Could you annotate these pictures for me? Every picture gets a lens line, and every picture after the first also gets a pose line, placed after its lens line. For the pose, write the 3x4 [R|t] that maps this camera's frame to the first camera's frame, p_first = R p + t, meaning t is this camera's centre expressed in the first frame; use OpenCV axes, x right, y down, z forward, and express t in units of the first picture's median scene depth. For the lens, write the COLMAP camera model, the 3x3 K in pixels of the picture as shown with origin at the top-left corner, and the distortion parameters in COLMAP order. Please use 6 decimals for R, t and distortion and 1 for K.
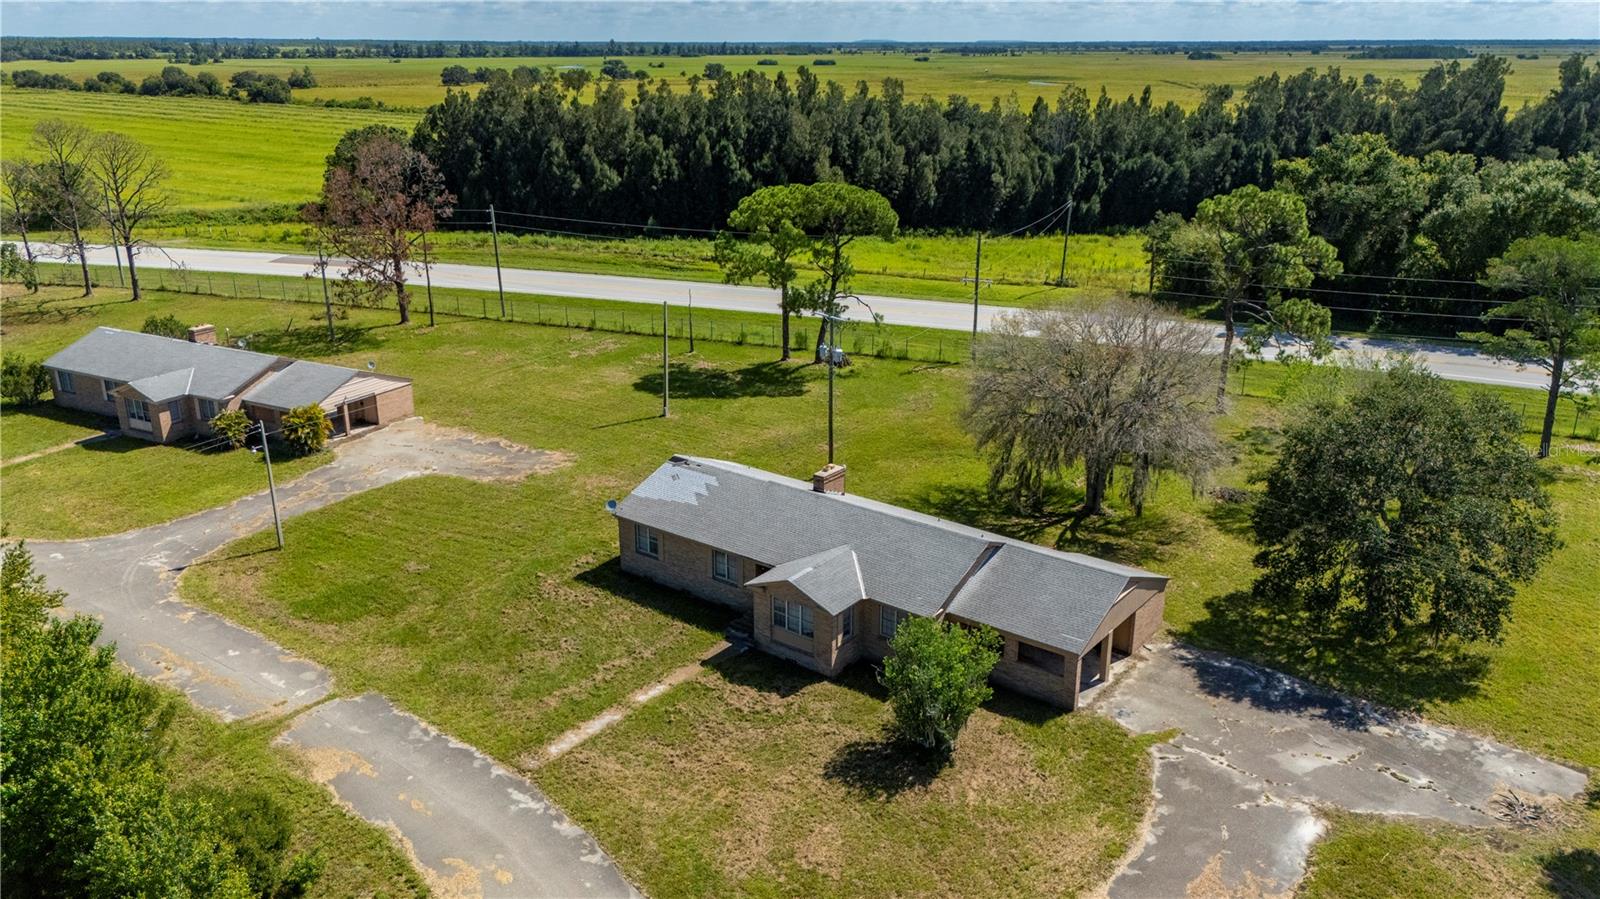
lens RADIAL K [[1189.0, 0, 794.0], [0, 1189.0, 438.7], [0, 0, 1]] dist [0.063611, -0.046943]
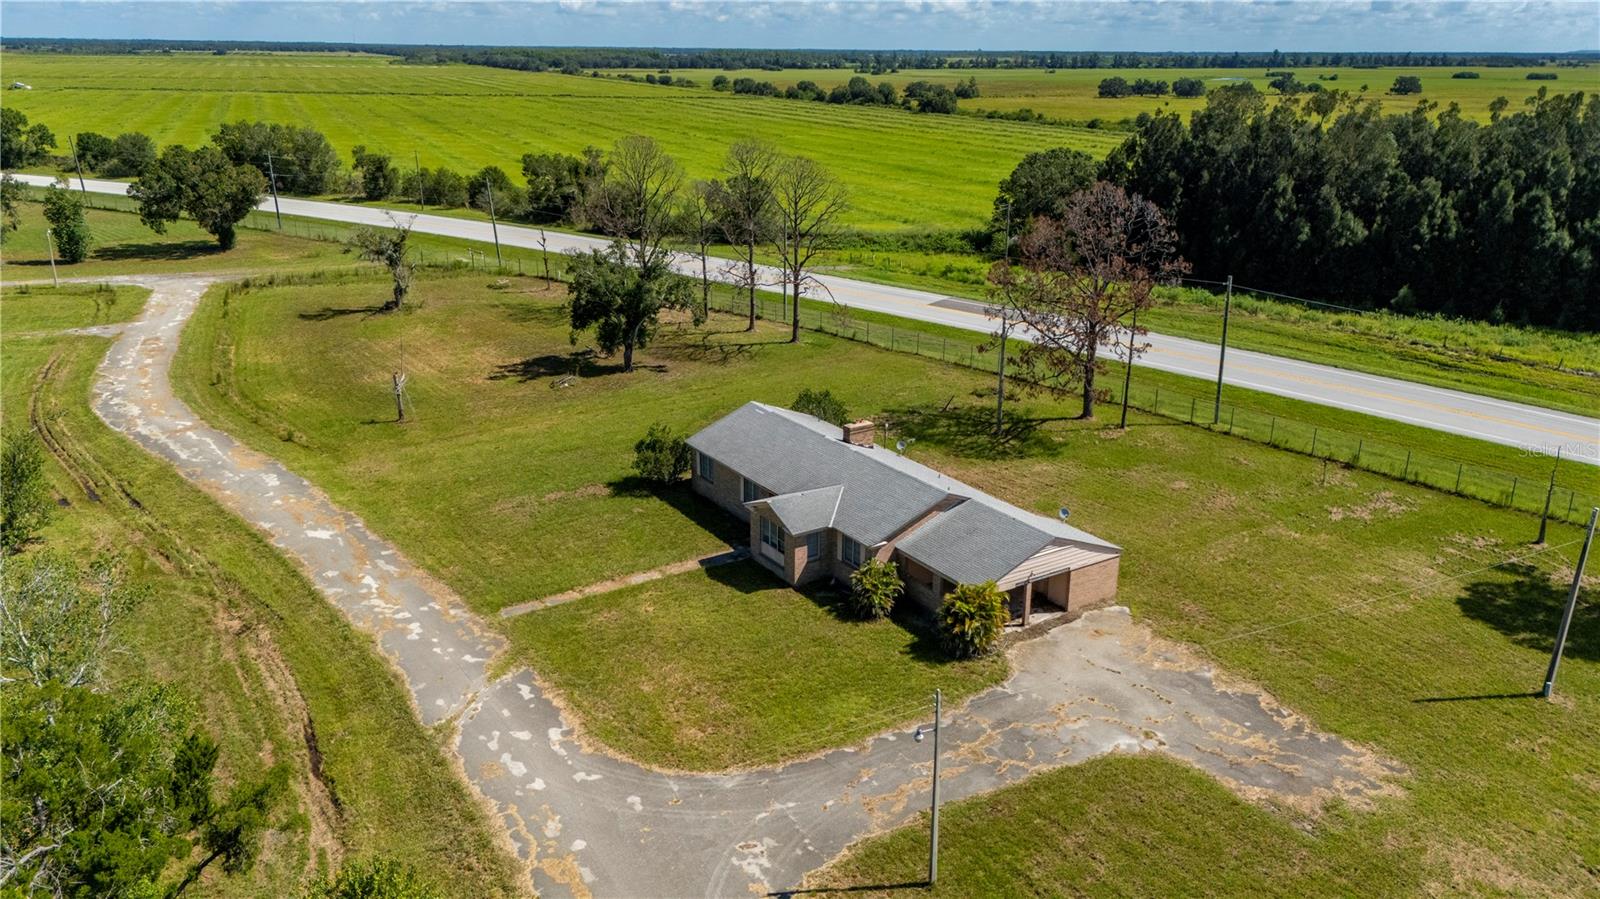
lens RADIAL K [[1180.5, 0, 800.0], [0, 1180.5, 449.5], [0, 0, 1]] dist [0.093302, -0.100013]
pose [[0.876621, 0.161951, -0.453109, -0.098183], [-0.161331, 0.986076, 0.040322, -0.055997], [0.453330, 0.037754, 0.890543, 0.167694]]
